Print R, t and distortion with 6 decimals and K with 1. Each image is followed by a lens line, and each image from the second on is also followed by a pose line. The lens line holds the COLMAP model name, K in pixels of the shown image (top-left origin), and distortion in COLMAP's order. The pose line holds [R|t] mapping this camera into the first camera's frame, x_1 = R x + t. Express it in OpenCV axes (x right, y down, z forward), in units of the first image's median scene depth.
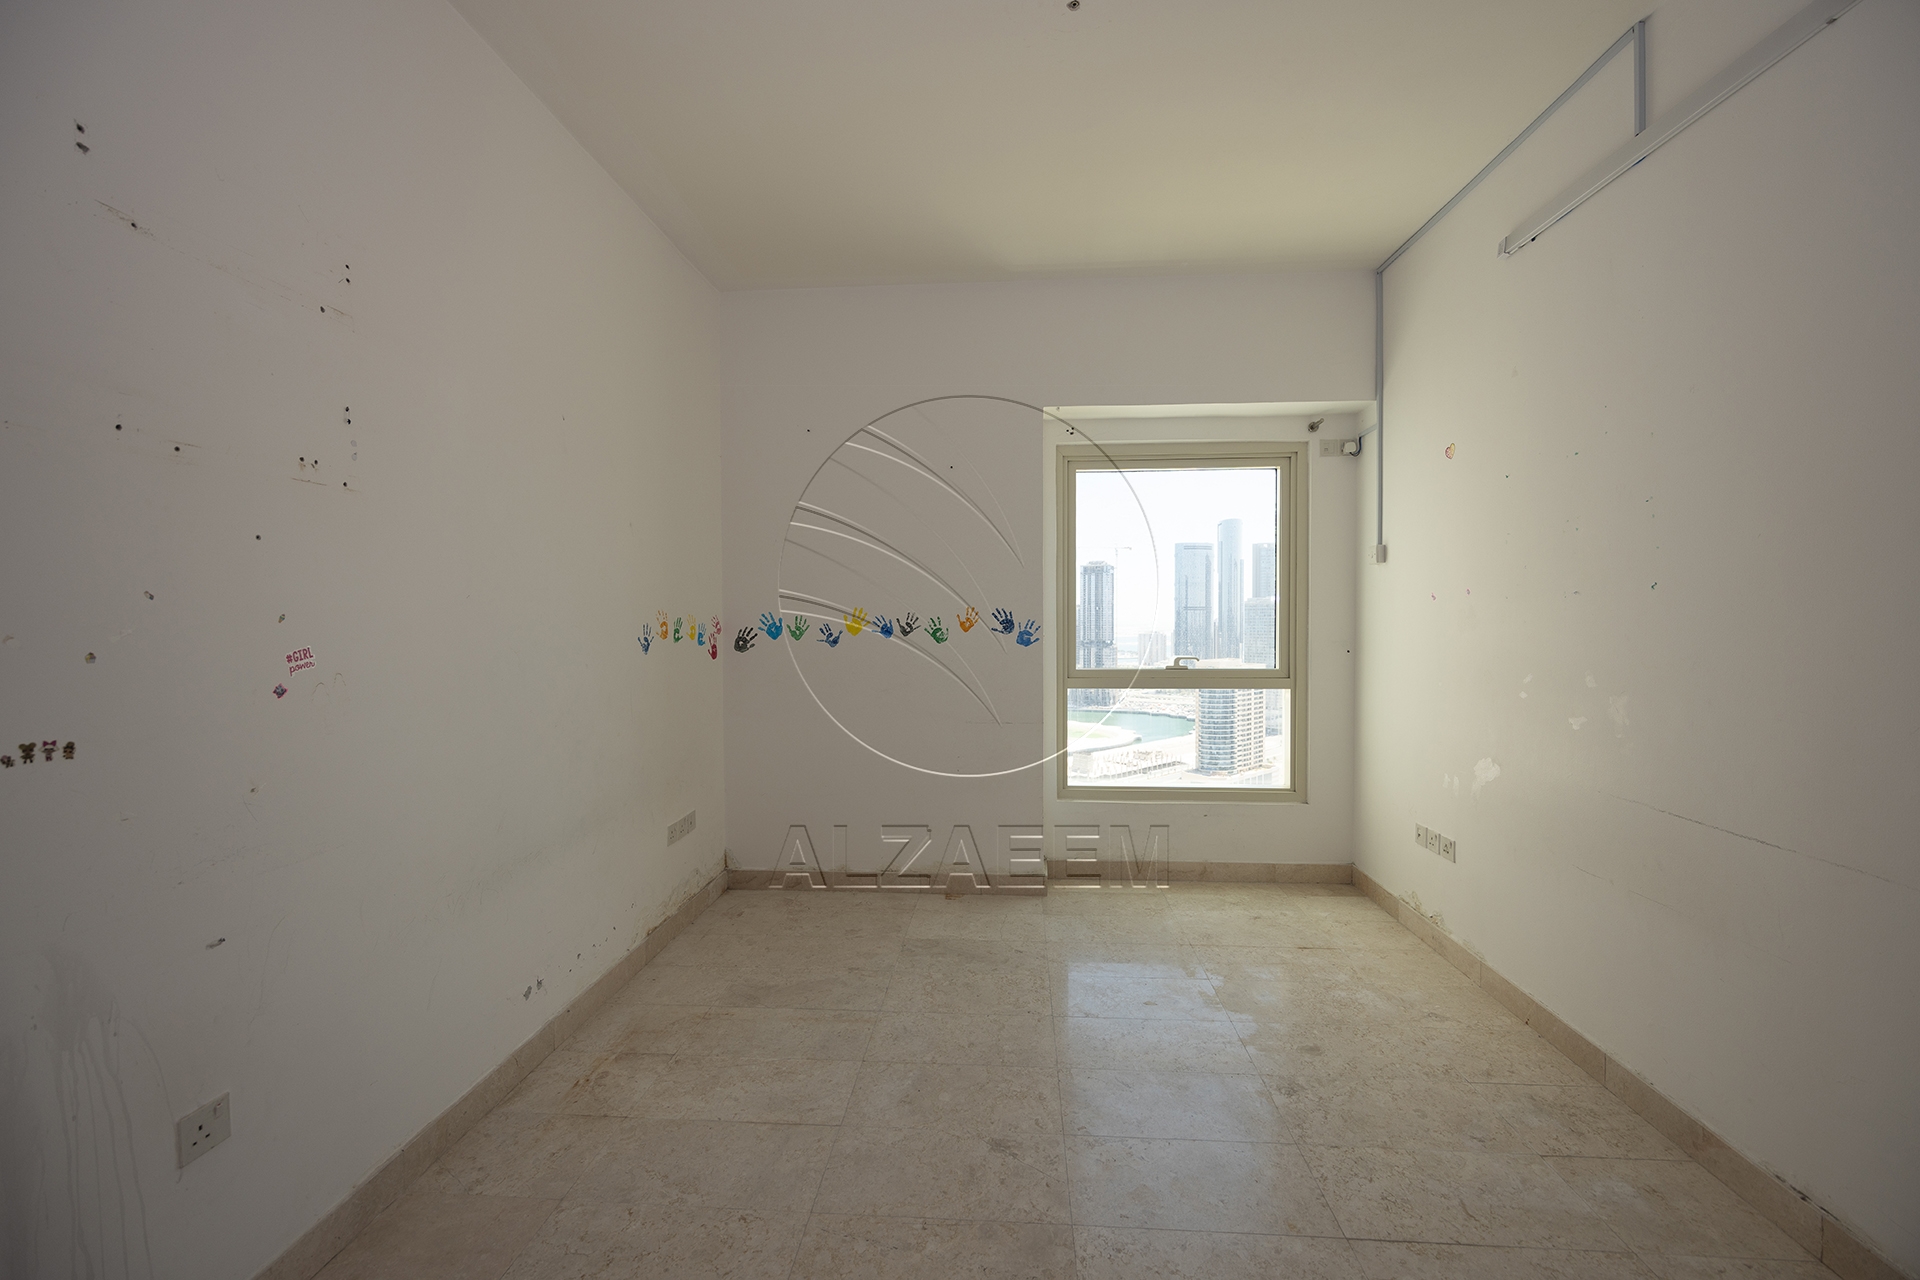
lens RADIAL K [[763.0, 0, 959.5], [0, 763.0, 635.2], [0, 0, 1]] dist [-0.006064, -0.000223]
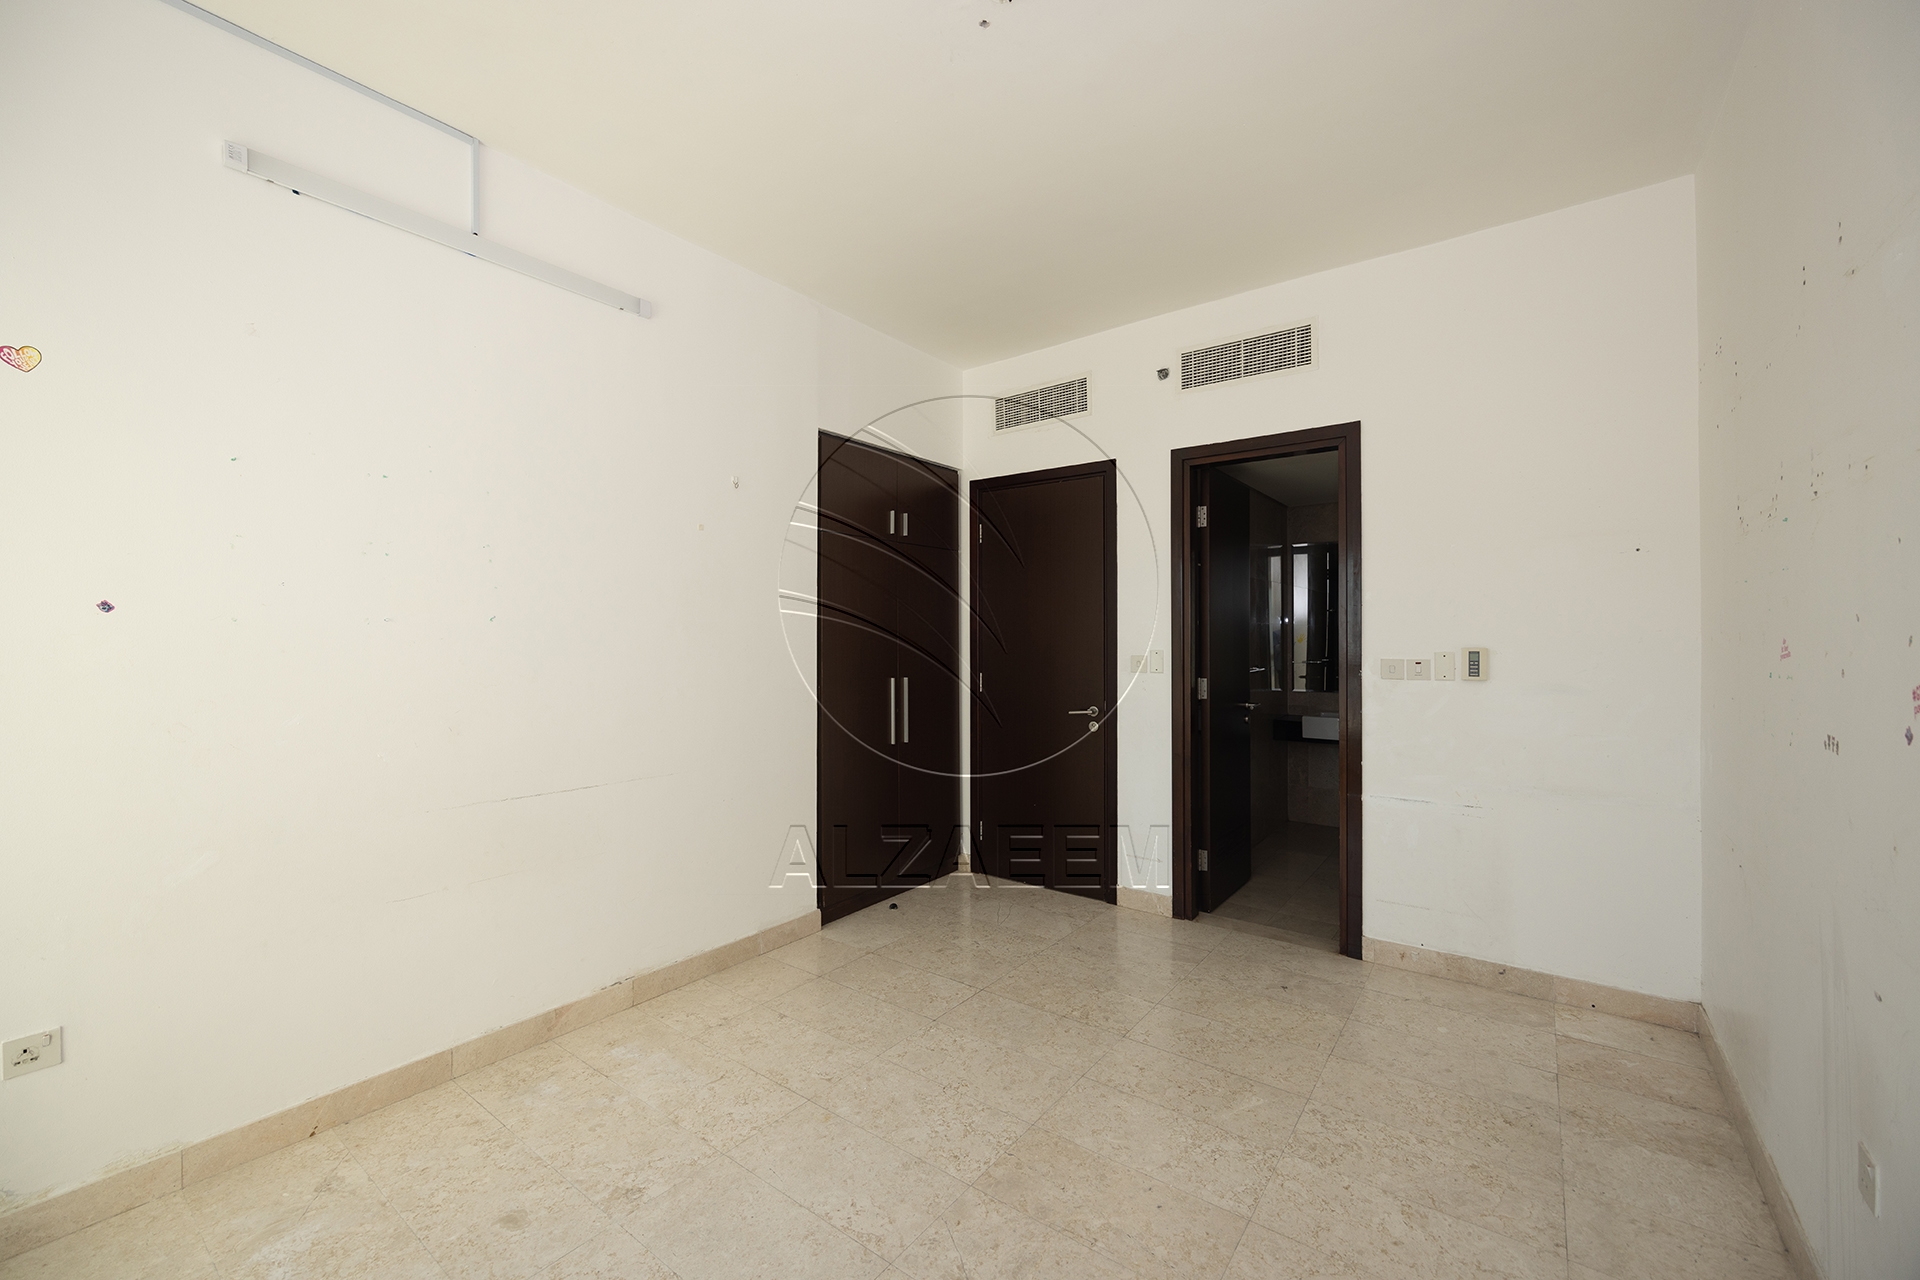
lens RADIAL K [[763.0, 0, 959.5], [0, 763.0, 635.2], [0, 0, 1]] dist [-0.006064, -0.000223]
pose [[-0.841069, 0.008359, 0.540863, -0.442811], [0.020156, 0.999670, 0.015894, -0.051995], [-0.540552, 0.024270, -0.840960, 1.898227]]
